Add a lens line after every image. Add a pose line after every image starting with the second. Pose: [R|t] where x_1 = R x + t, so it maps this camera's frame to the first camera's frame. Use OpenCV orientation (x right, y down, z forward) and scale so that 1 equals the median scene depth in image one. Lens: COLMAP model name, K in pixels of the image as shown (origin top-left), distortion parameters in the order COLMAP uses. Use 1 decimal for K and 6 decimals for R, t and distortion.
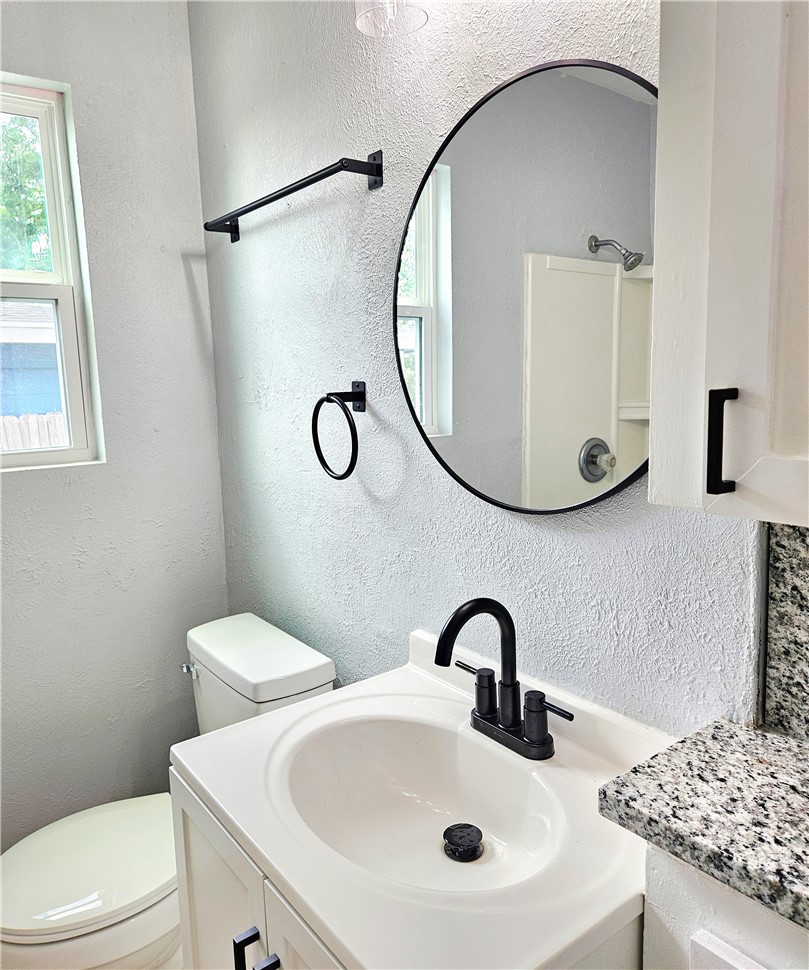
lens RADIAL K [[720.7, 0, 404.6], [0, 720.7, 484.2], [0, 0, 1]] dist [0.075156, -0.070151]
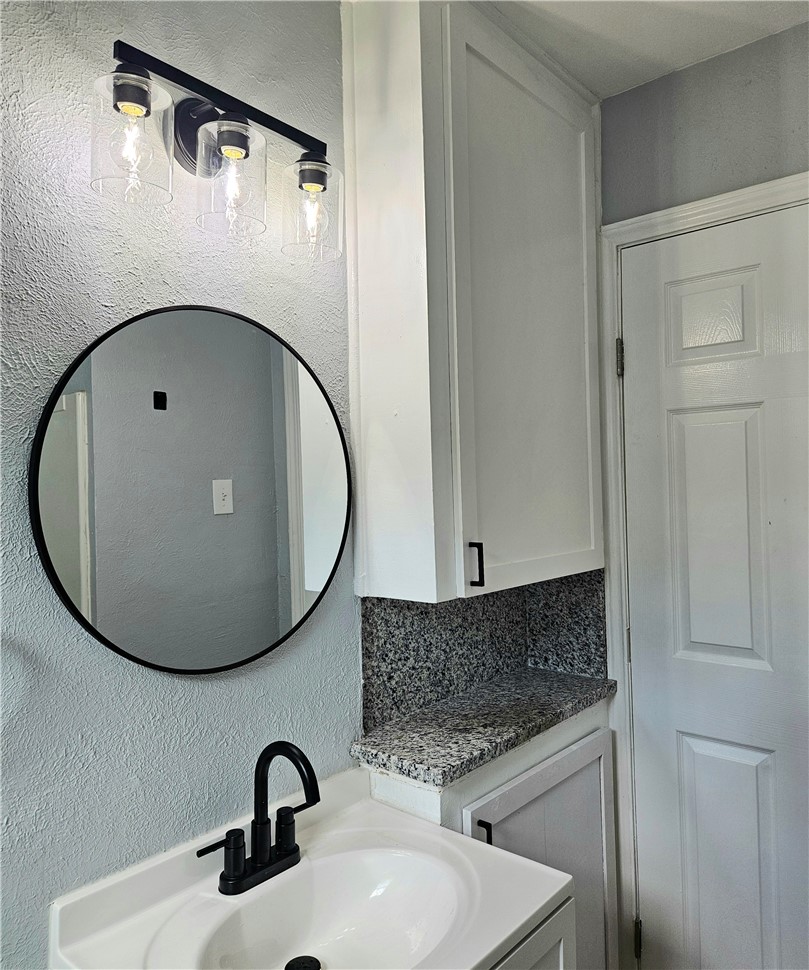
lens RADIAL K [[720.7, 0, 404.8], [0, 720.7, 485.0], [0, 0, 1]] dist [0.075156, -0.070151]
pose [[-0.212403, 0.036241, 0.976510, -1.458131], [0.172804, 0.984956, 0.001033, -0.284556], [-0.961781, 0.168964, -0.215470, 1.347843]]
